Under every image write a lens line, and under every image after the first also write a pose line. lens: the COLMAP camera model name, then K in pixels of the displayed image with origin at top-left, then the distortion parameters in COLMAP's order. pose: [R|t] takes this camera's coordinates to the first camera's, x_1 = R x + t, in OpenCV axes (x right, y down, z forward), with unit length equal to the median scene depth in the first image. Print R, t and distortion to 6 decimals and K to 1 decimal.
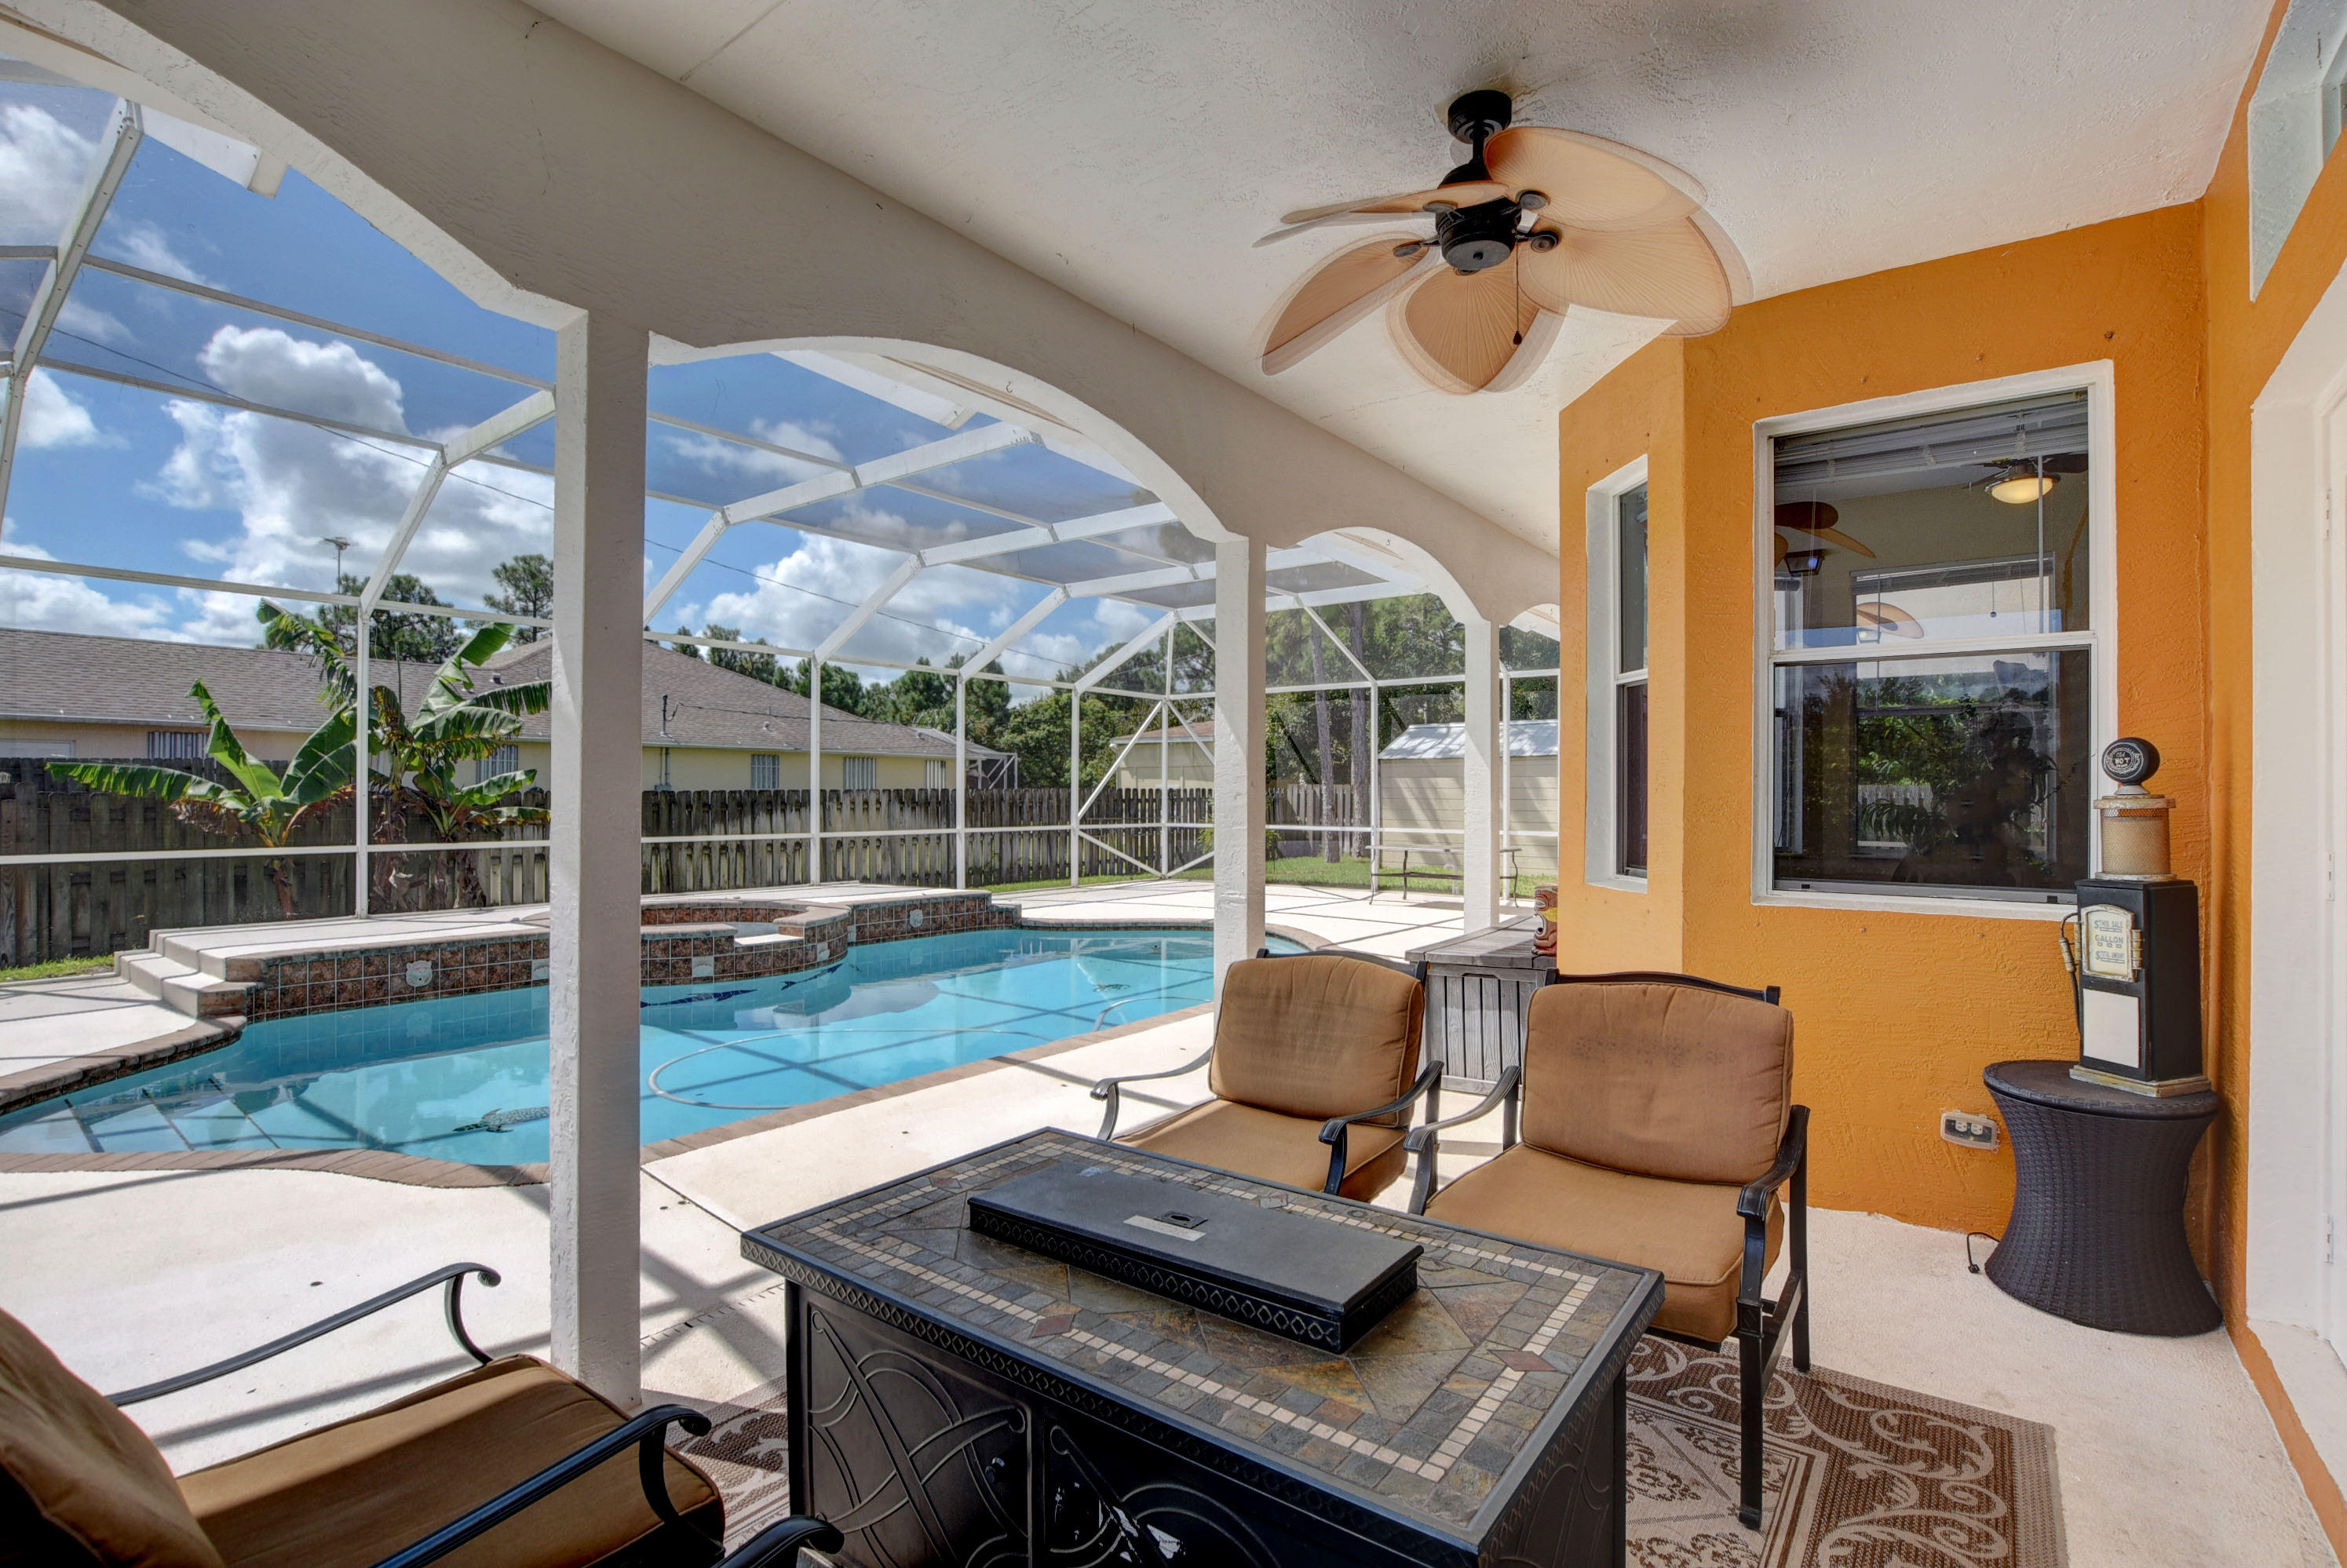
lens RADIAL K [[1063.9, 0, 1186.8], [0, 1063.9, 797.8], [0, 0, 1]] dist [-0.026371, 0.001863]
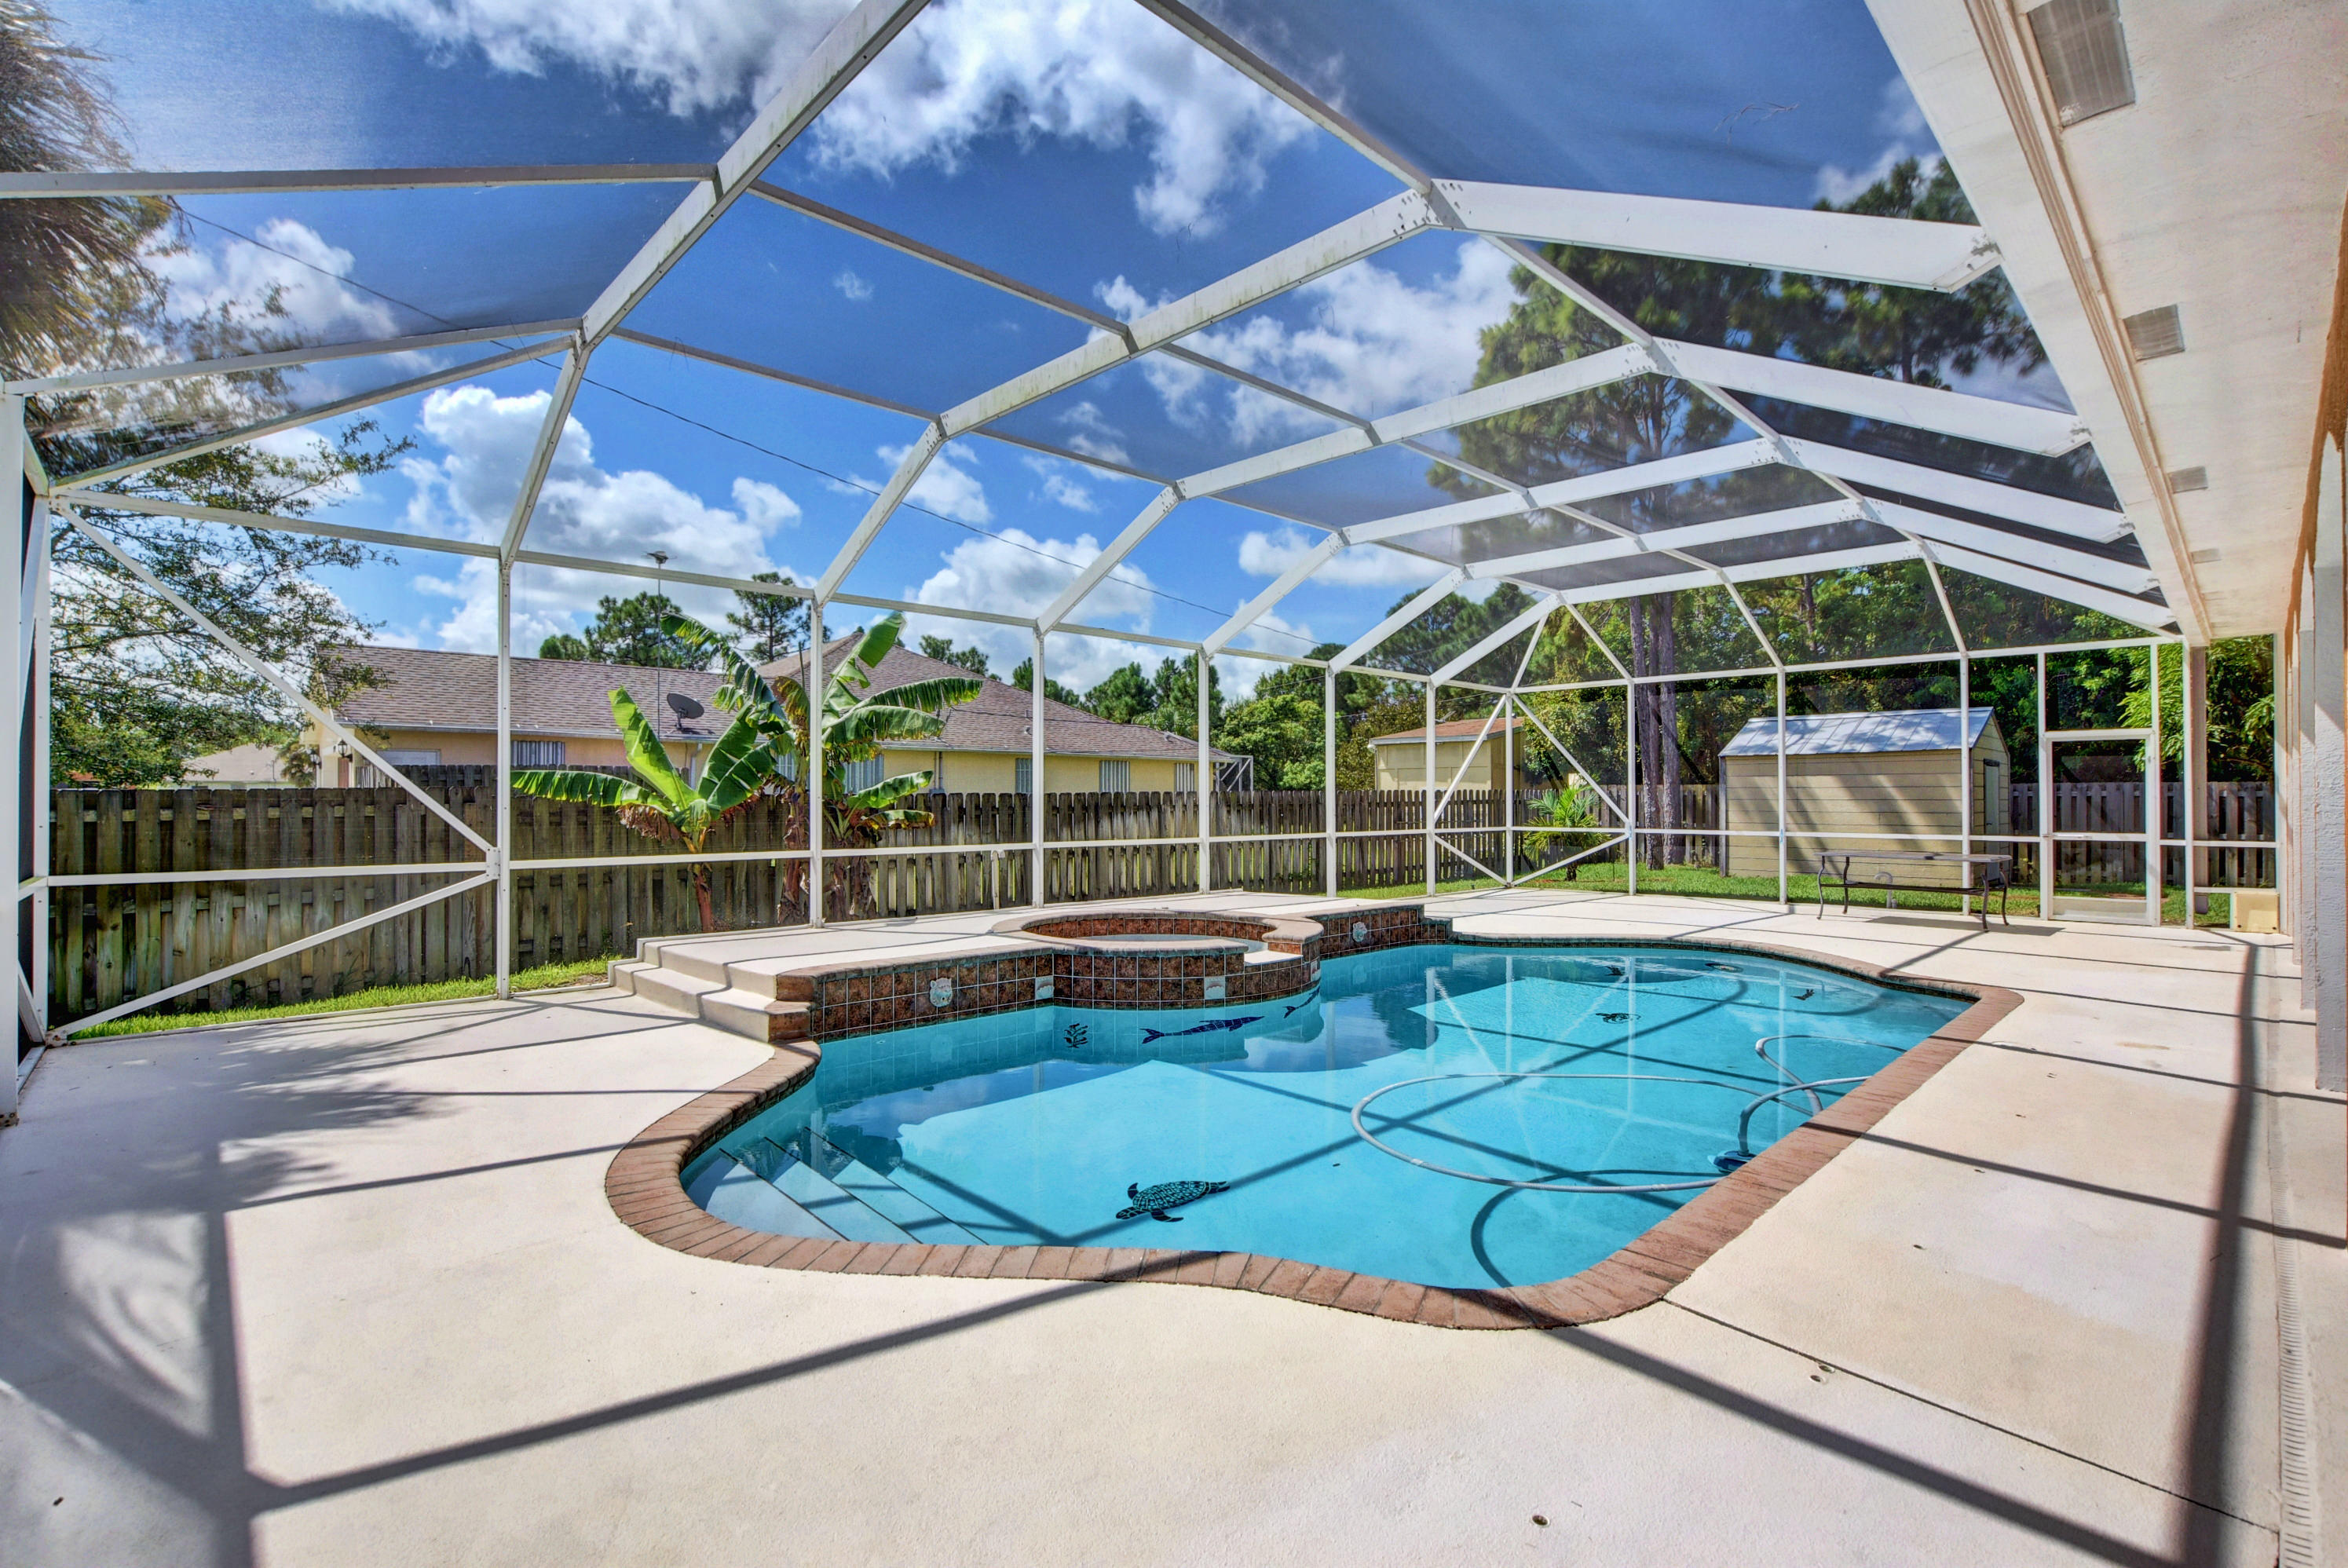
lens RADIAL K [[1064.4, 0, 1187.3], [0, 1064.4, 797.8], [0, 0, 1]] dist [-0.026371, 0.001863]
pose [[0.988589, -0.004084, -0.150585, -0.281083], [0.003474, 0.999985, -0.004313, 0.002868], [0.150600, 0.003740, 0.988588, 0.089766]]
